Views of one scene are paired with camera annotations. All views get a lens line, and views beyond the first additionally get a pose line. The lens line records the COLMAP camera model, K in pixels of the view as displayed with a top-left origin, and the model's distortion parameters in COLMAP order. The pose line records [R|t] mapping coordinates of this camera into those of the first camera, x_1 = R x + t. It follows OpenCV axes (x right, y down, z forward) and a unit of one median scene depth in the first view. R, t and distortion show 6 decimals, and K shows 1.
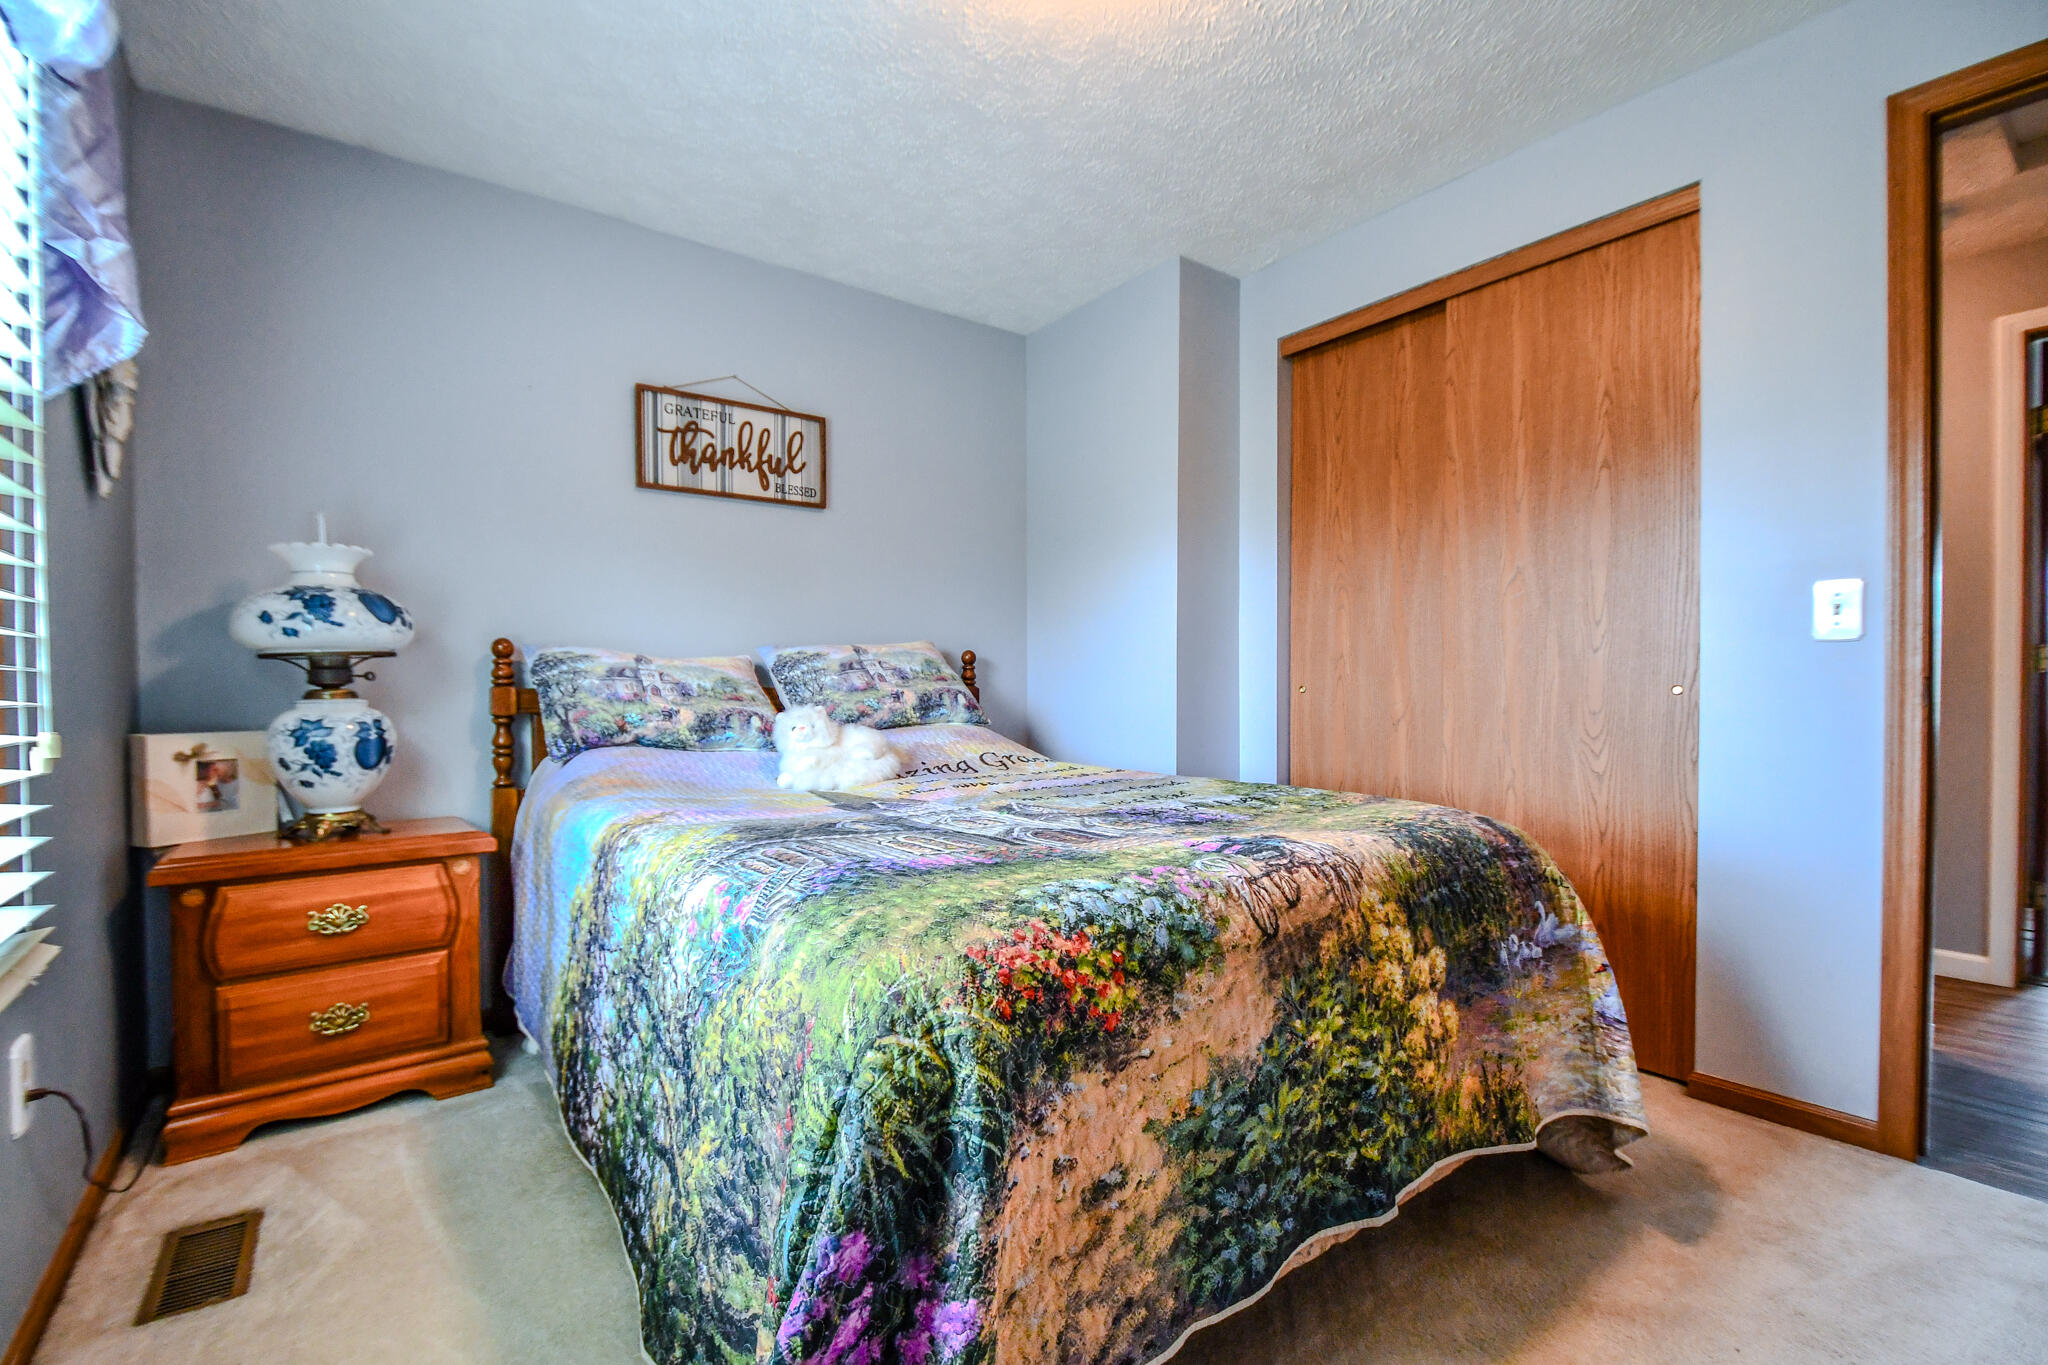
lens RADIAL K [[888.1, 0, 1002.1], [0, 888.1, 686.2], [0, 0, 1]] dist [0.003975, -0.013903]
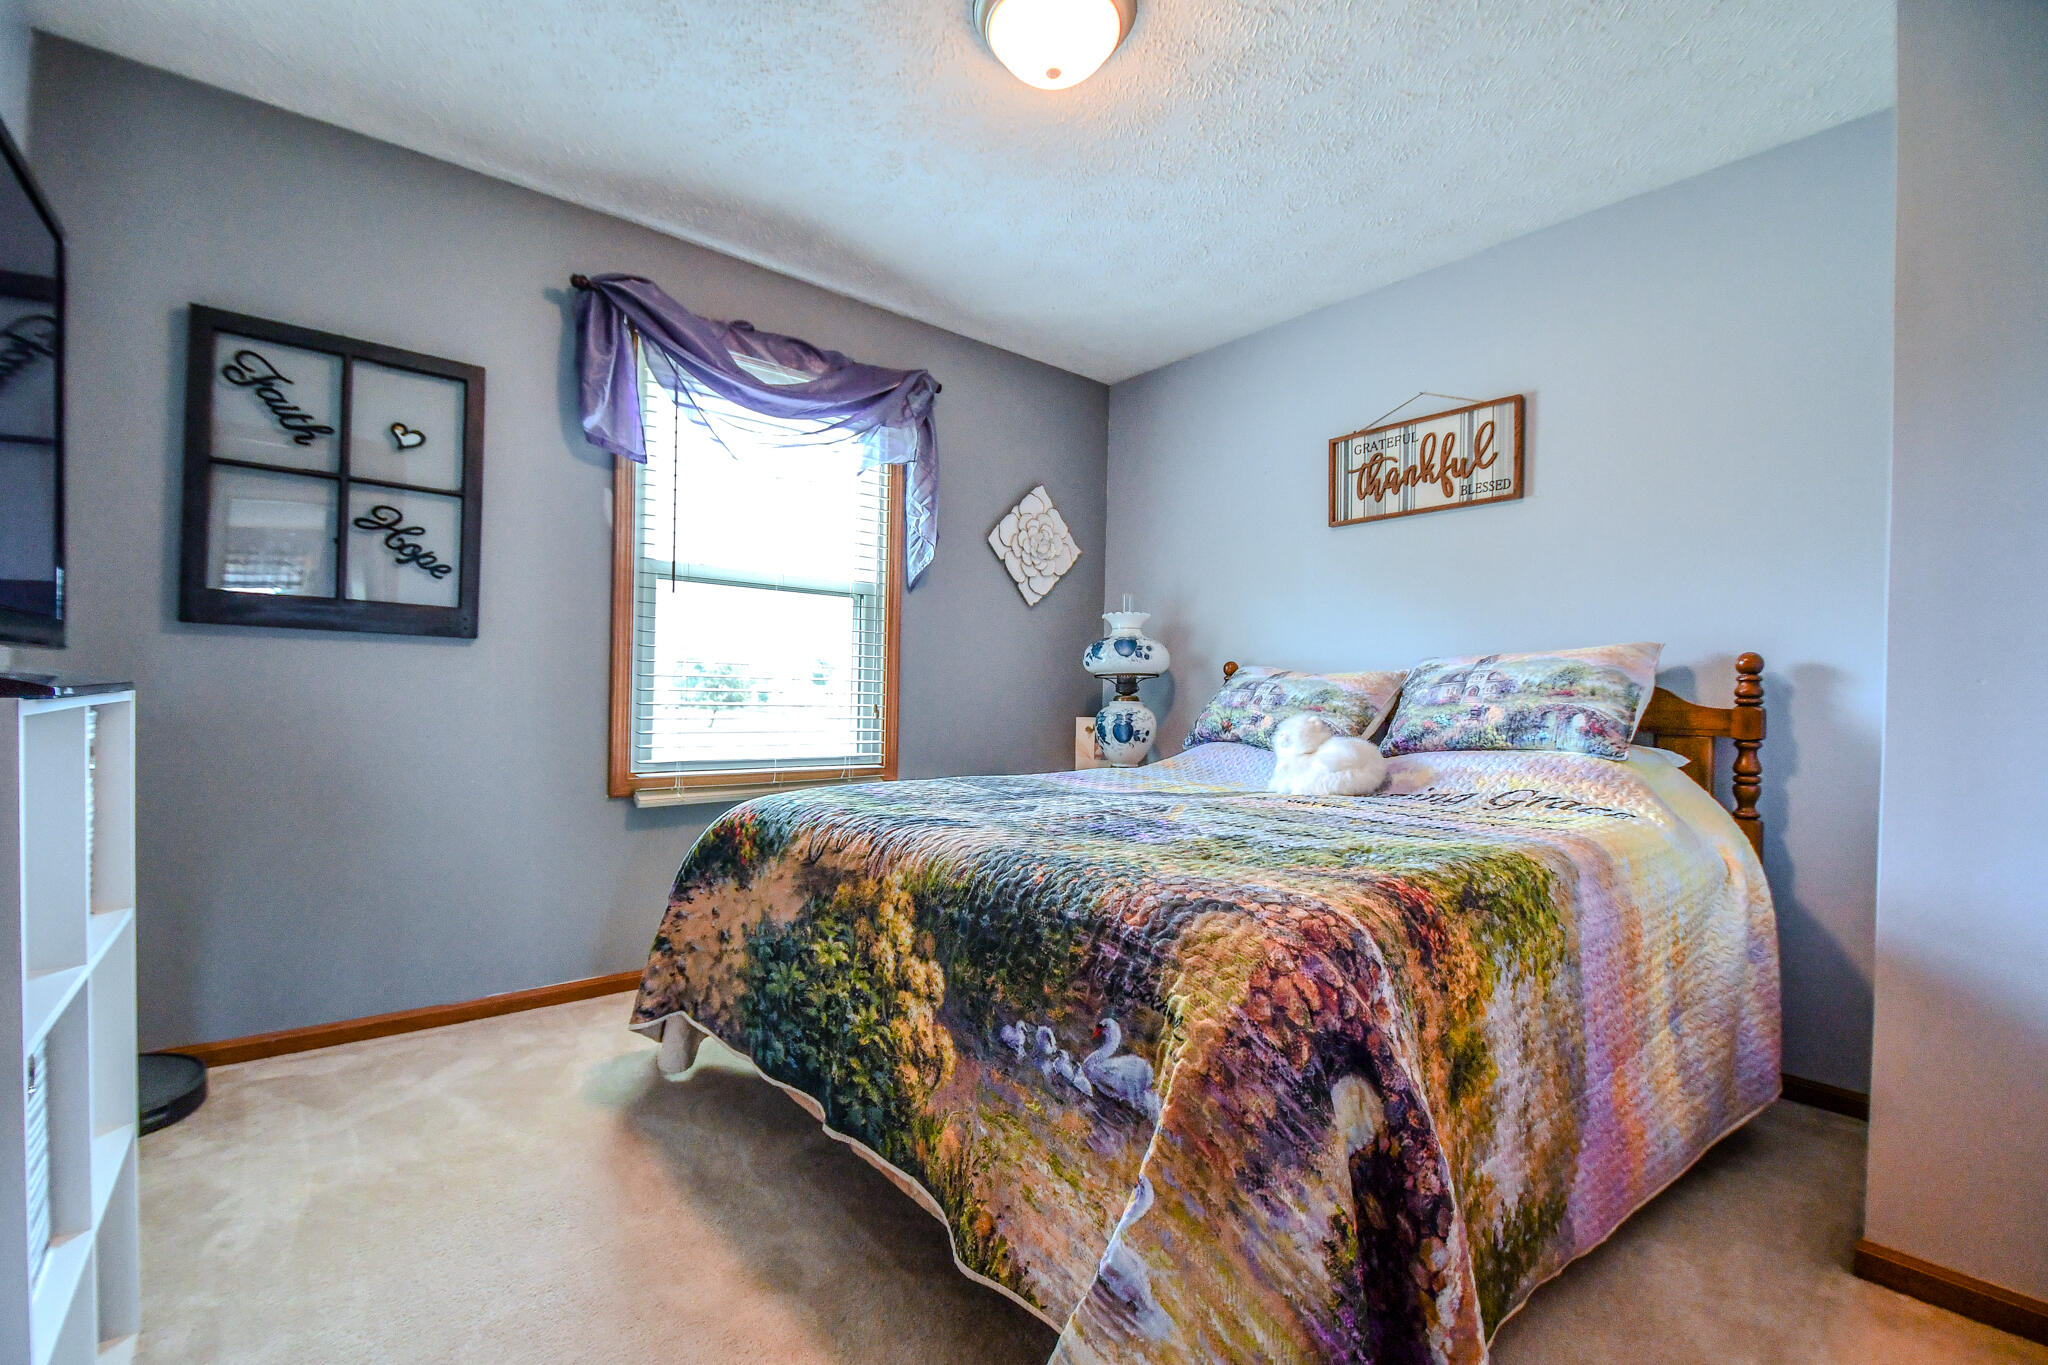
lens RADIAL K [[888.1, 0, 1004.6], [0, 888.1, 688.9], [0, 0, 1]] dist [0.003975, -0.013903]
pose [[0.058440, -0.003257, -0.998286, 0.710690], [-0.021505, 0.999759, -0.004521, 0.002338], [0.998059, 0.021732, 0.058356, 0.498938]]
